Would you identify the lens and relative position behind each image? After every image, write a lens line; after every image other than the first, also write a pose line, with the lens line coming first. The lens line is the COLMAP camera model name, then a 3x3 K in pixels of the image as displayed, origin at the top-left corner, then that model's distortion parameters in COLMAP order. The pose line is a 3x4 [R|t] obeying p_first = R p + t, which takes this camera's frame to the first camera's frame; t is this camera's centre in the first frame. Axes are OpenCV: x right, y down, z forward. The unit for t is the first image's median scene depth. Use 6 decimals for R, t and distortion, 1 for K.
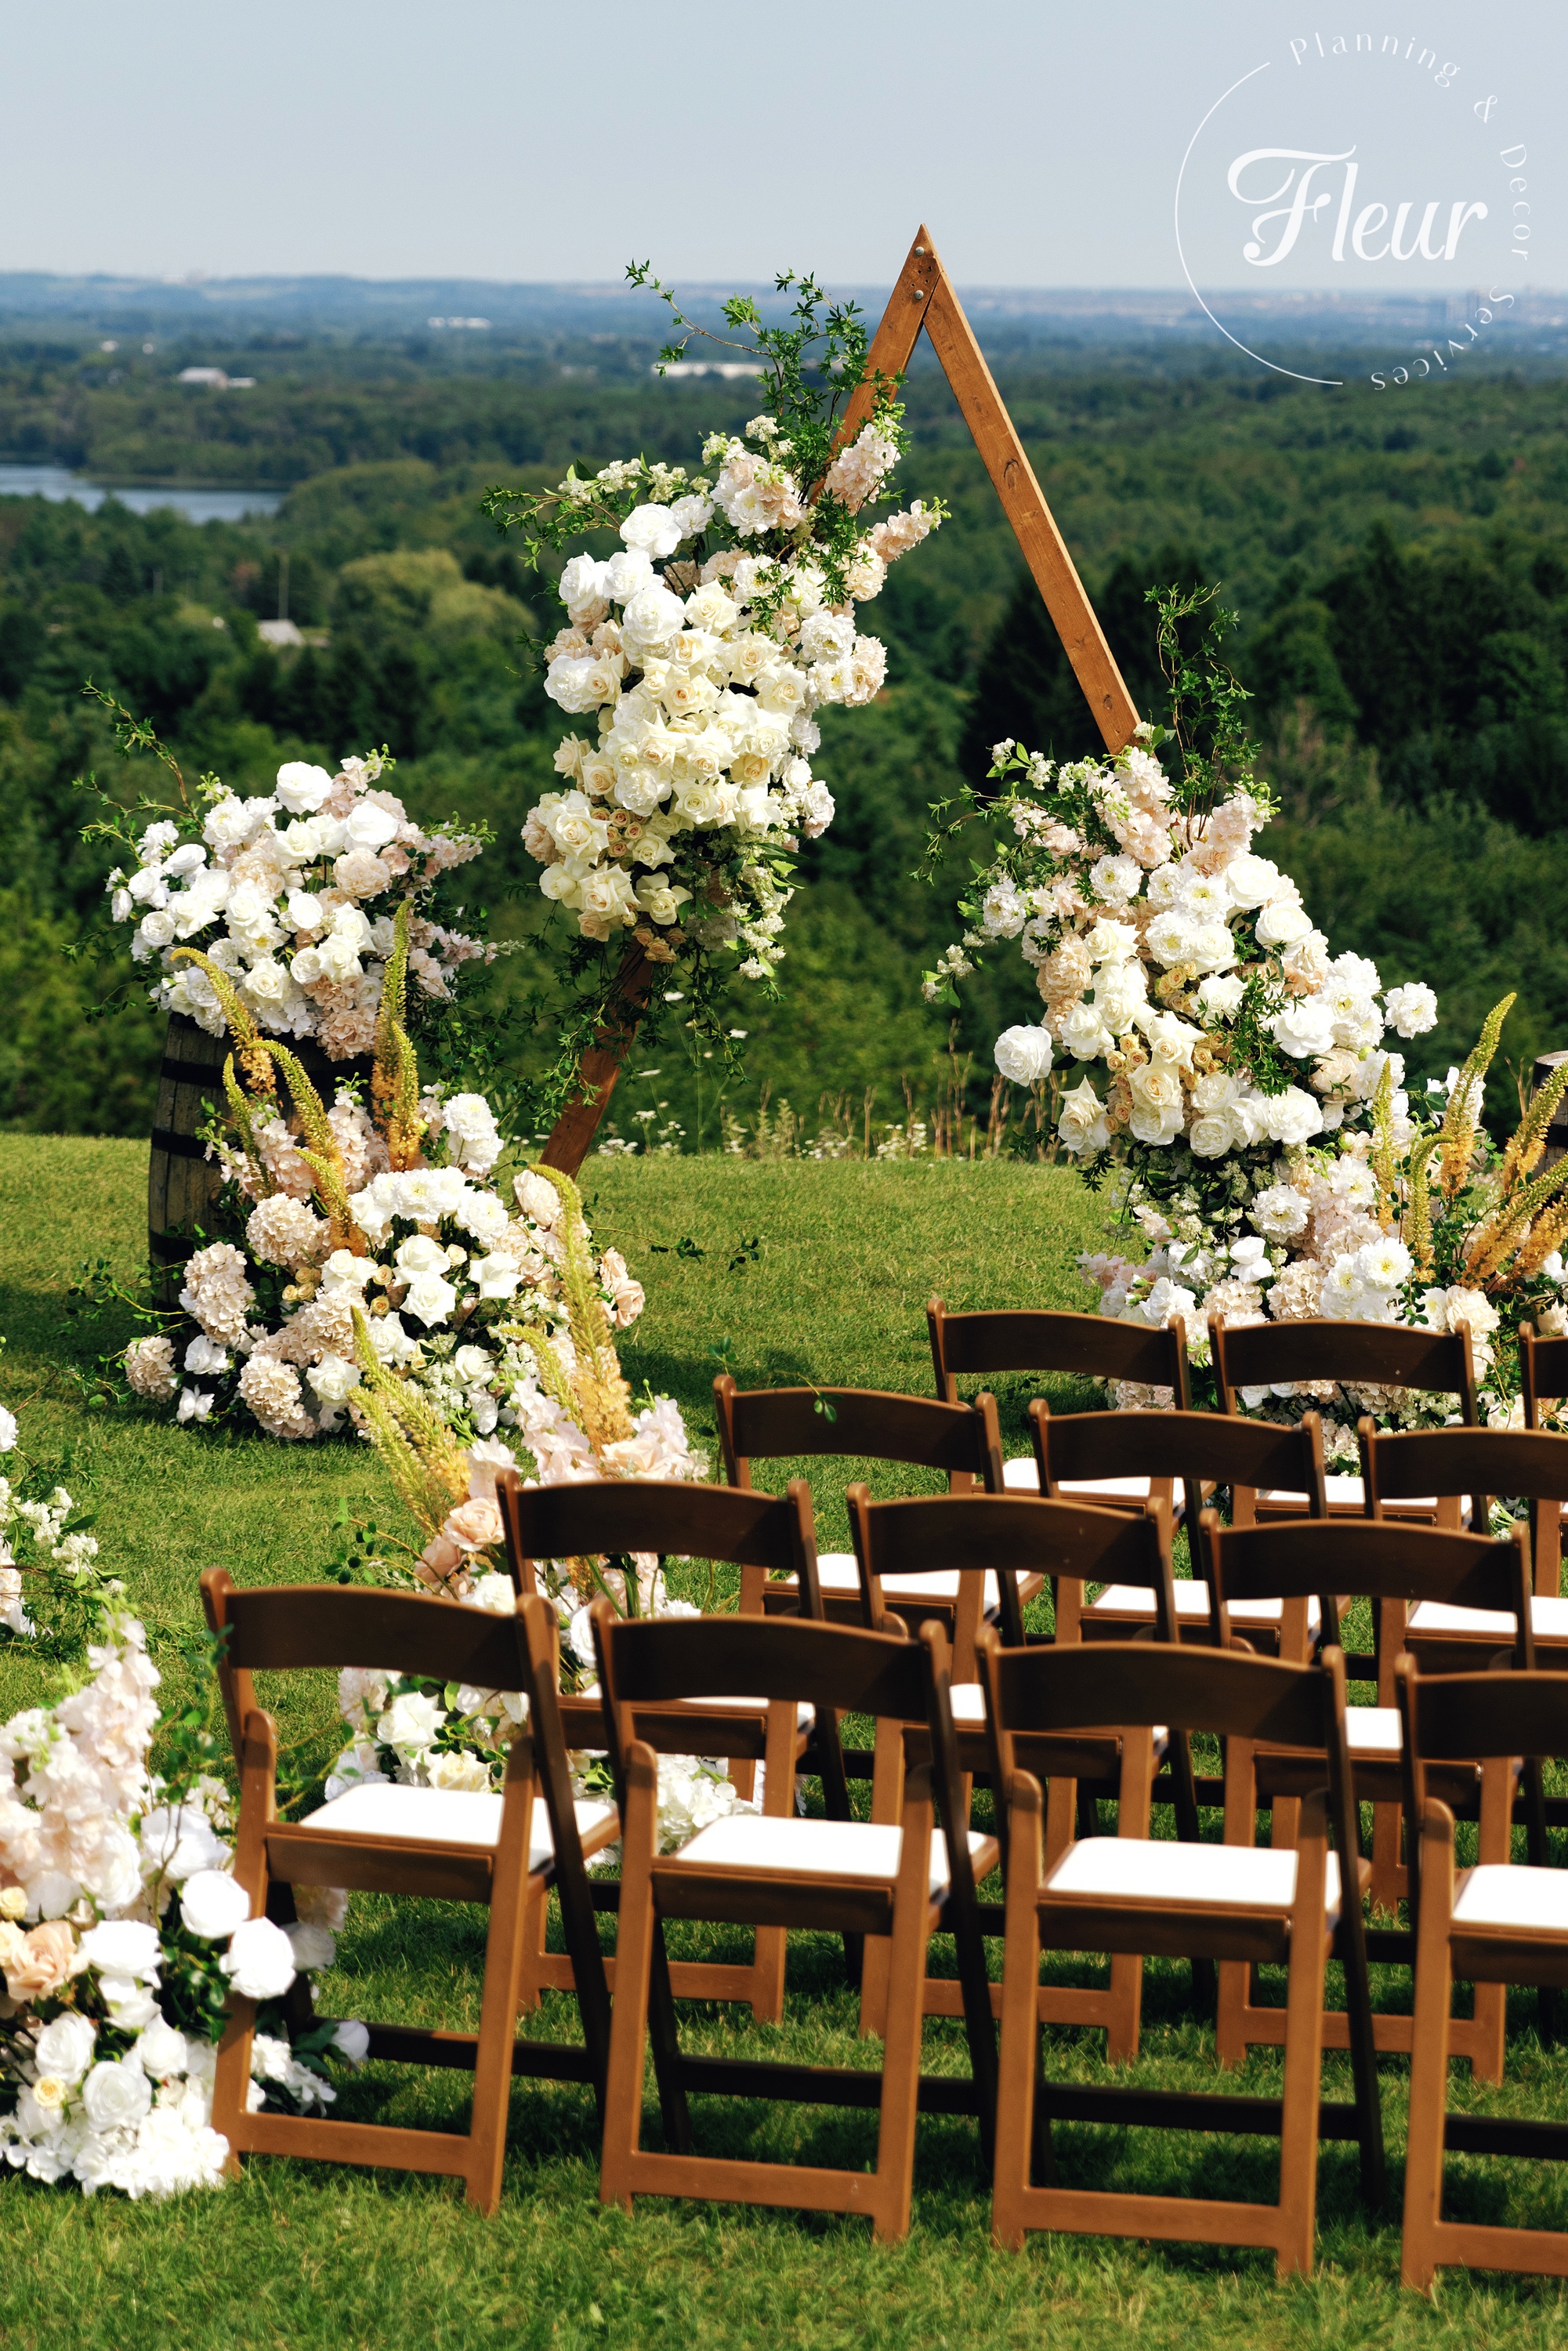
lens RADIAL K [[6914.7, 0, 778.0], [0, 6914.7, 498.8], [0, 0, 1]] dist [0.120961, -1.283526]
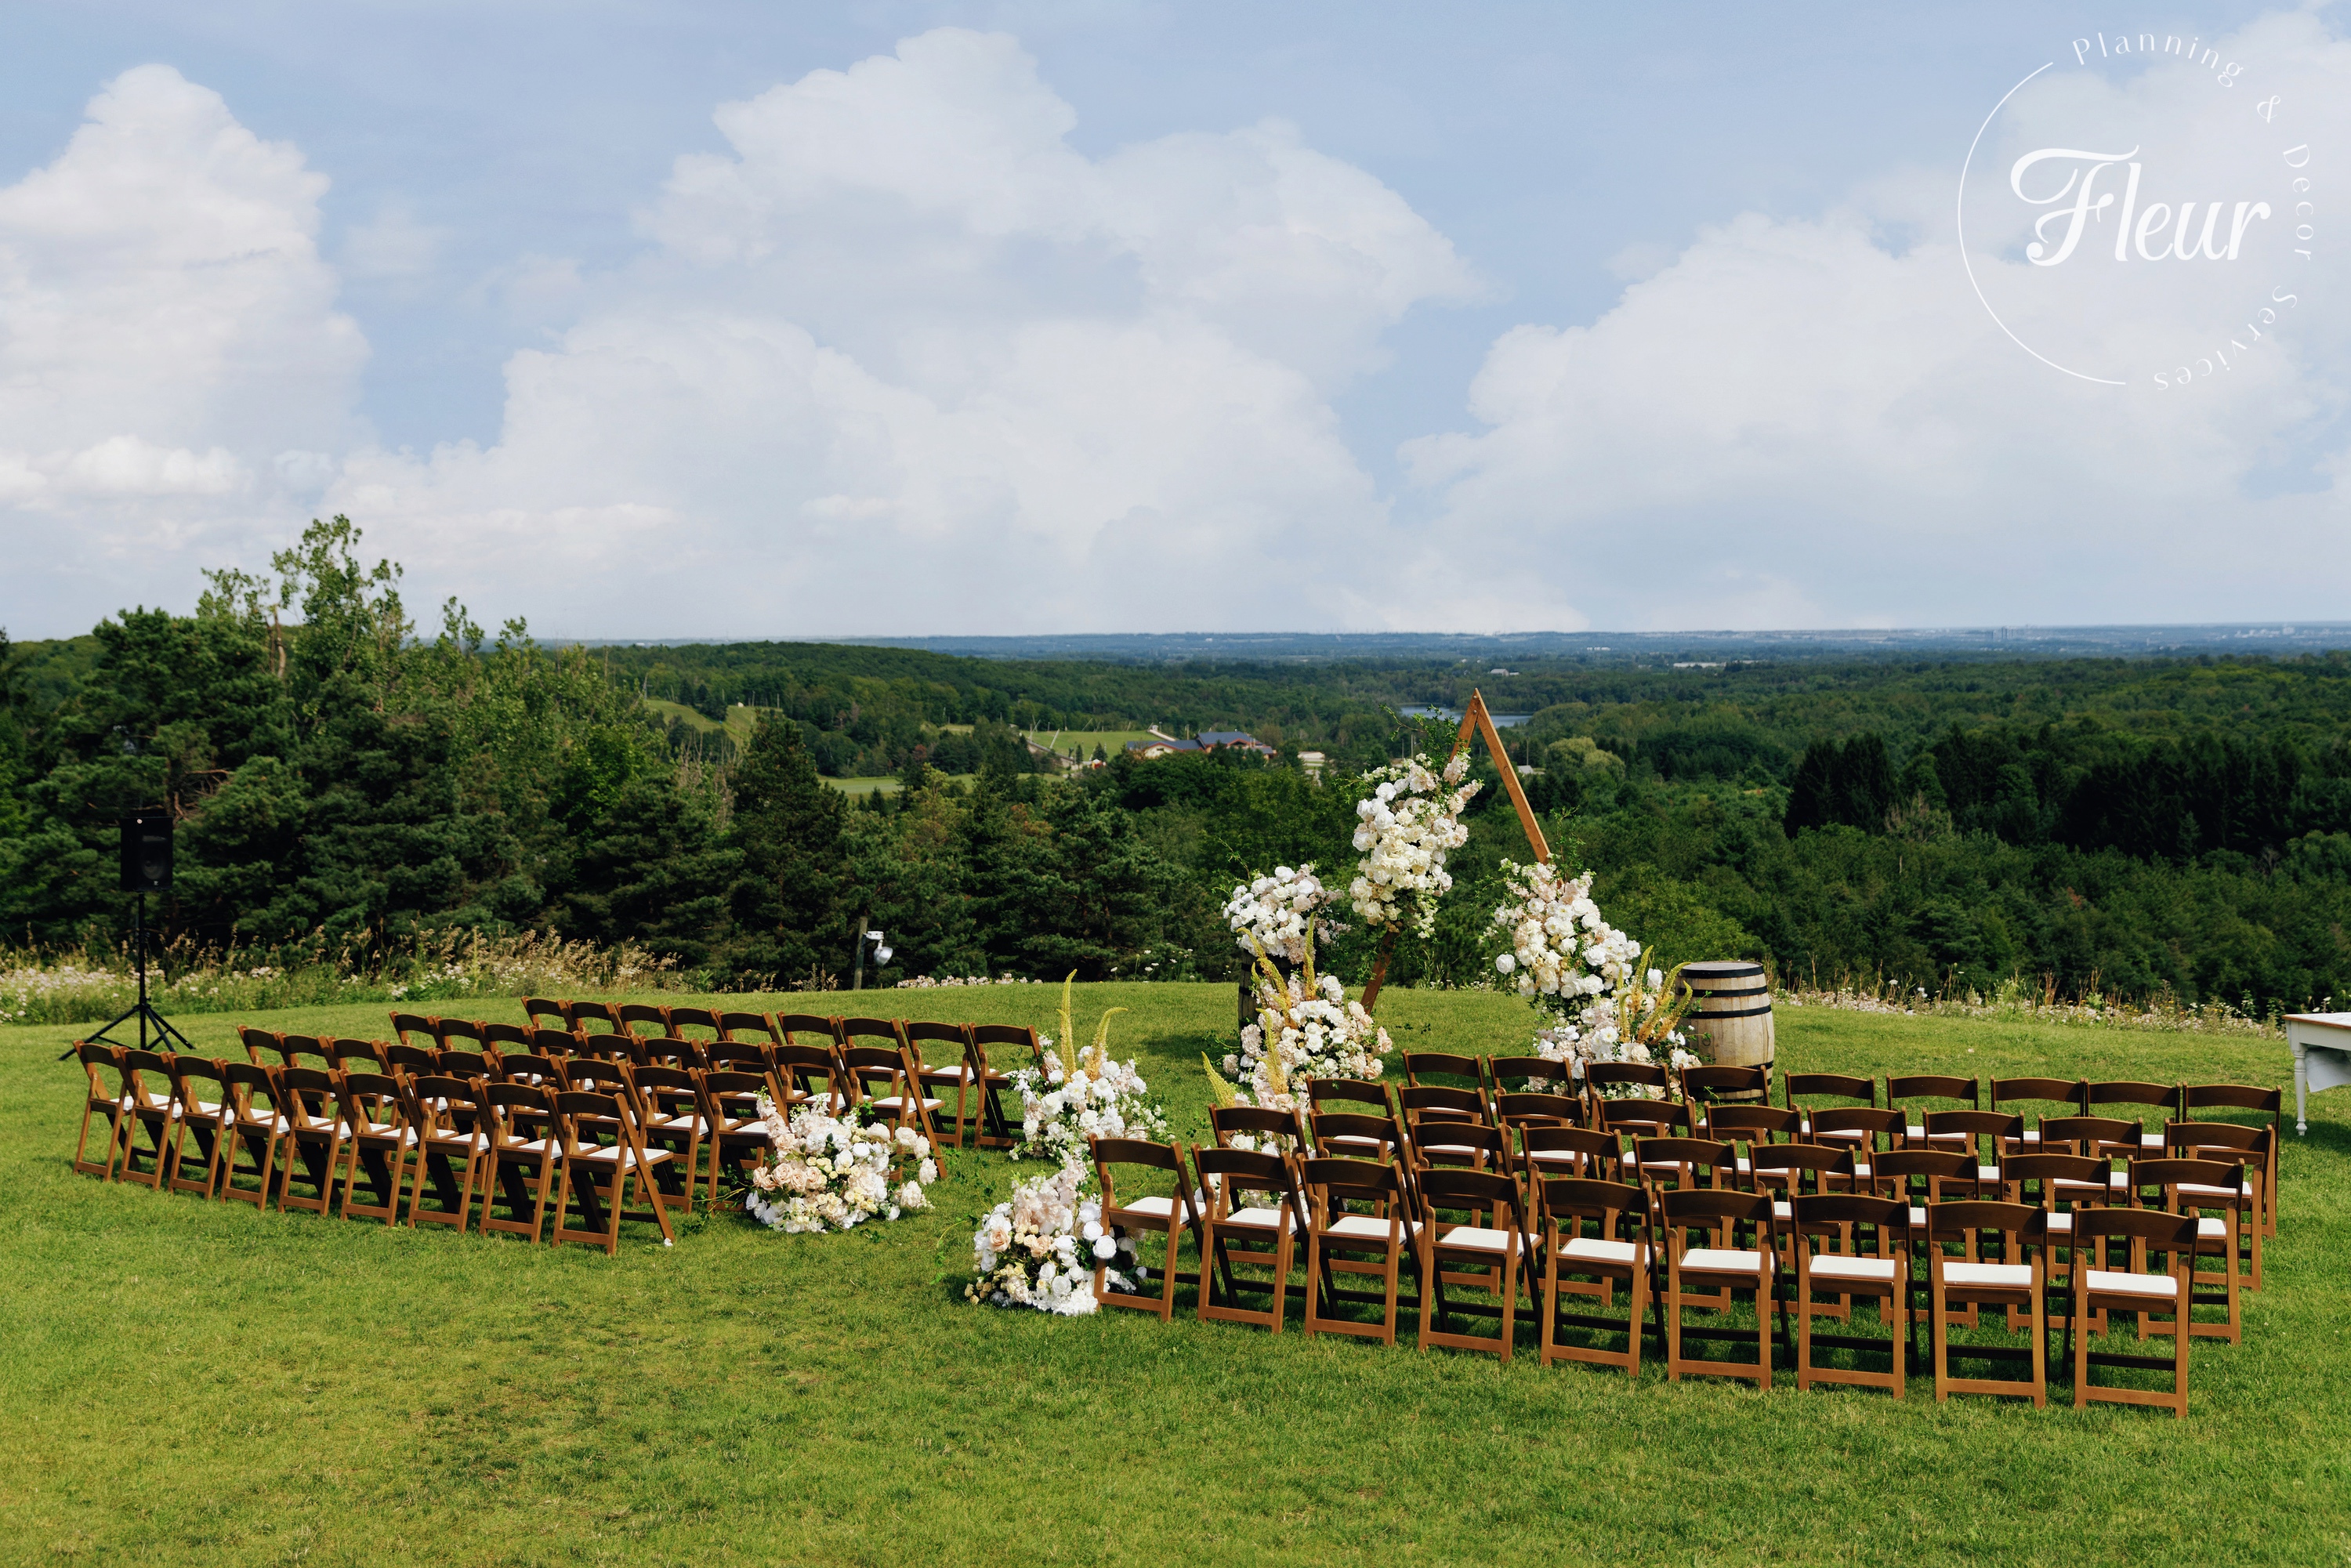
lens RADIAL K [[2627.3, 0, 1213.8], [0, 2627.3, 698.9], [0, 0, 1]] dist [0.038198, -0.016148]
pose [[0.981584, -0.018693, -0.190114, 0.129644], [0.017254, 0.999809, -0.009222, -0.027022], [0.190250, 0.005771, 0.981719, -0.152965]]
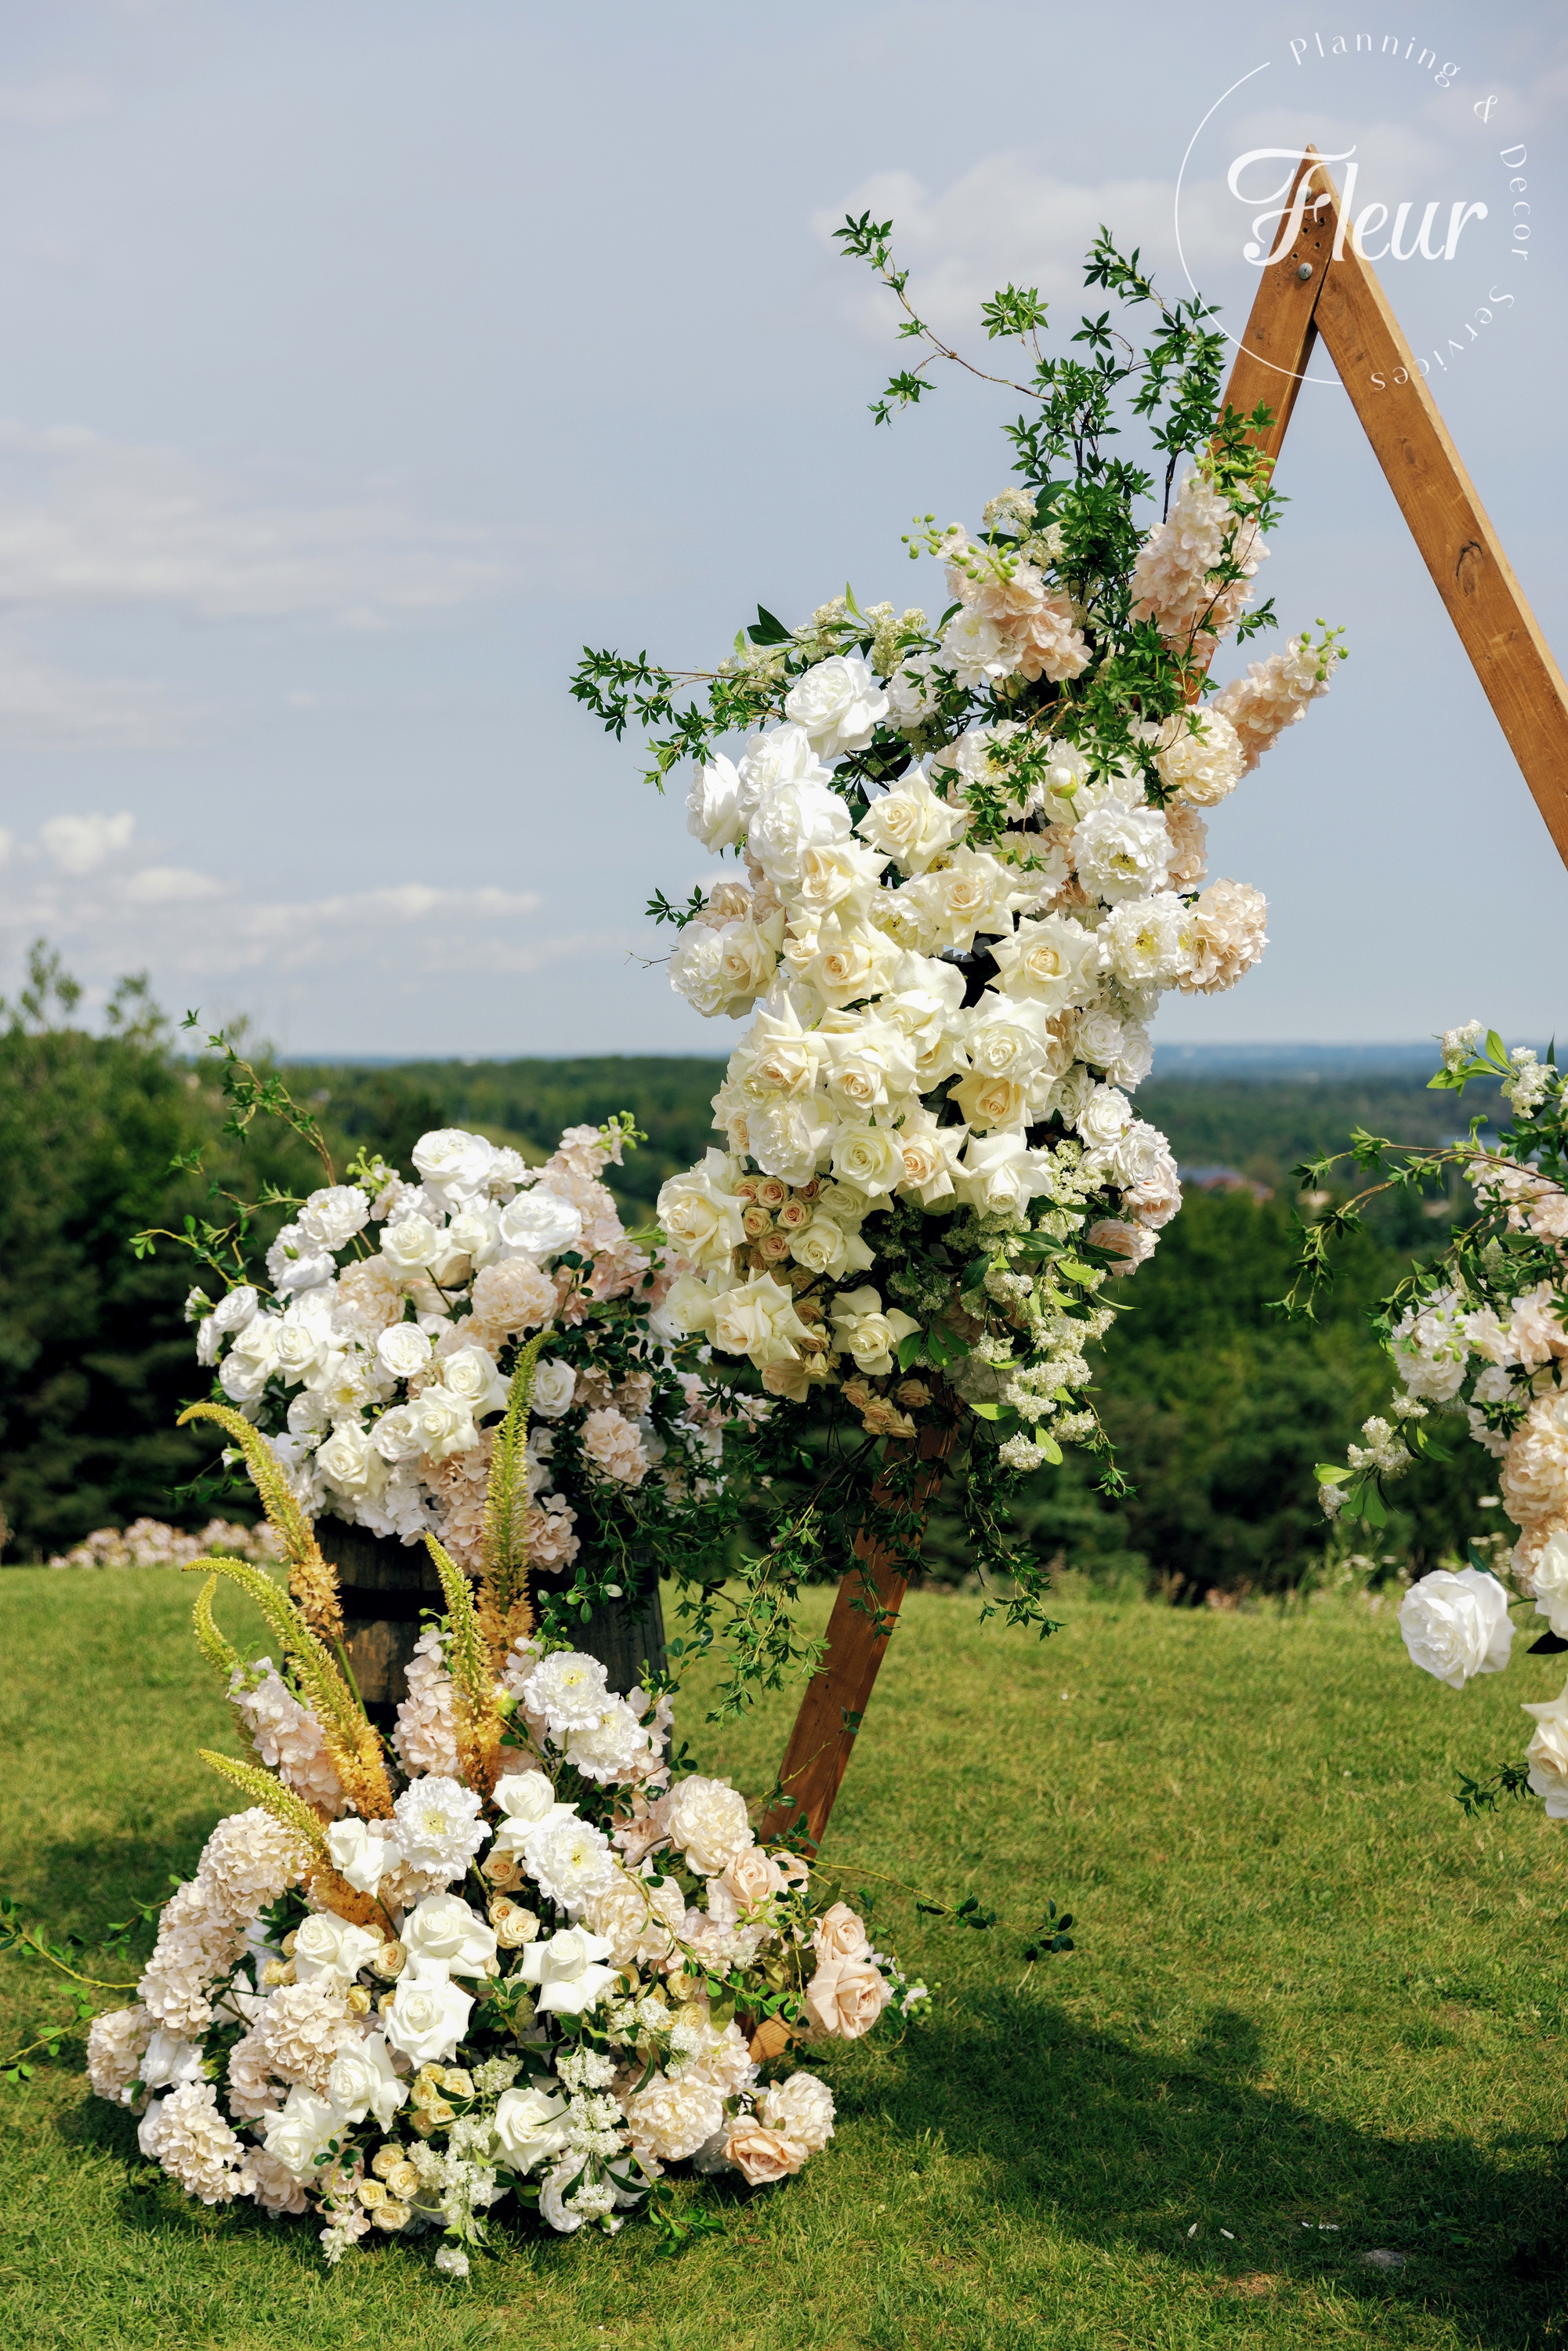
lens RADIAL K [[3412.1, 0, 689.1], [0, 3412.1, 1179.6], [0, 0, 1]] dist [-0.039946, 0.107492]
pose [[0.943565, -0.014647, -0.330863, 0.065721], [0.017138, 0.999842, 0.004615, 0.044065], [0.330744, -0.010025, 0.943667, 0.732903]]
